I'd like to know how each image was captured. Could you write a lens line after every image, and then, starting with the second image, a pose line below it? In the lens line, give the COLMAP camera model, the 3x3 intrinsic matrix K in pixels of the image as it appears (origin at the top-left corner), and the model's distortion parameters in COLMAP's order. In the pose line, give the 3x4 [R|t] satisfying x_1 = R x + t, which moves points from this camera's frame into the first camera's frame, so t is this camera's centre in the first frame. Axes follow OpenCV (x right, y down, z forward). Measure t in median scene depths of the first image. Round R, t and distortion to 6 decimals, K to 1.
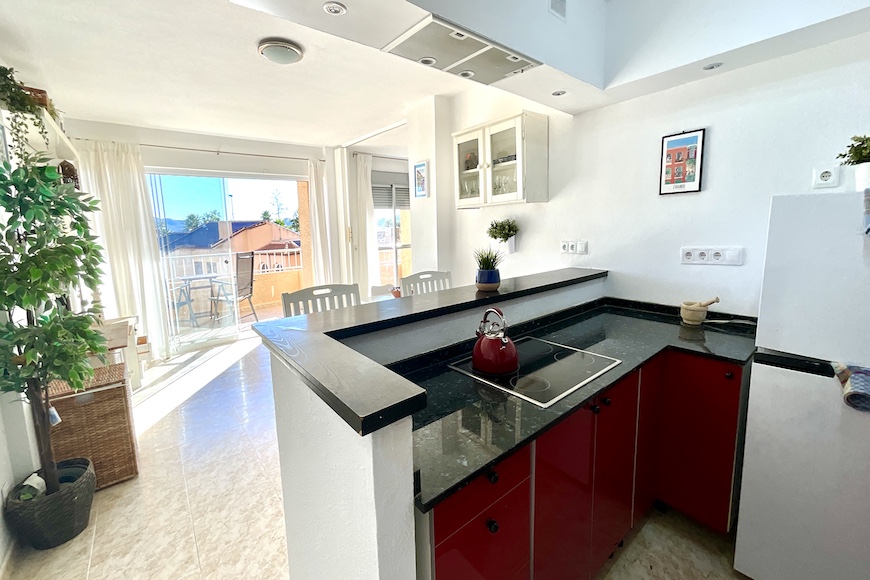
lens RADIAL K [[357.2, 0, 430.8], [0, 357.2, 282.6], [0, 0, 1]] dist [0.003652, -0.000696]
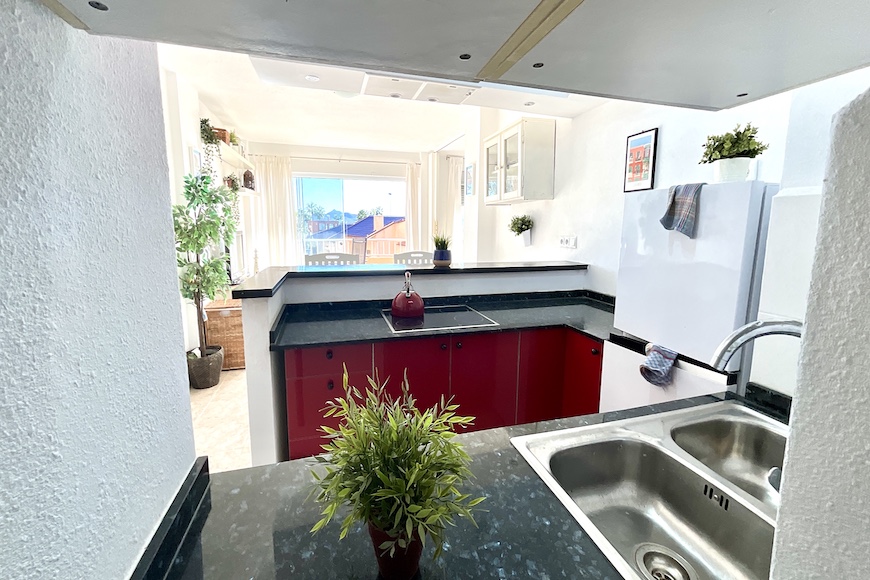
lens RADIAL K [[357.2, 0, 436.5], [0, 357.2, 288.7], [0, 0, 1]] dist [0.003652, -0.000696]
pose [[0.919662, 0.104409, -0.378577, 0.552360], [-0.097503, 0.994531, 0.037423, 0.048178], [0.380414, 0.002496, 0.924813, -0.172439]]
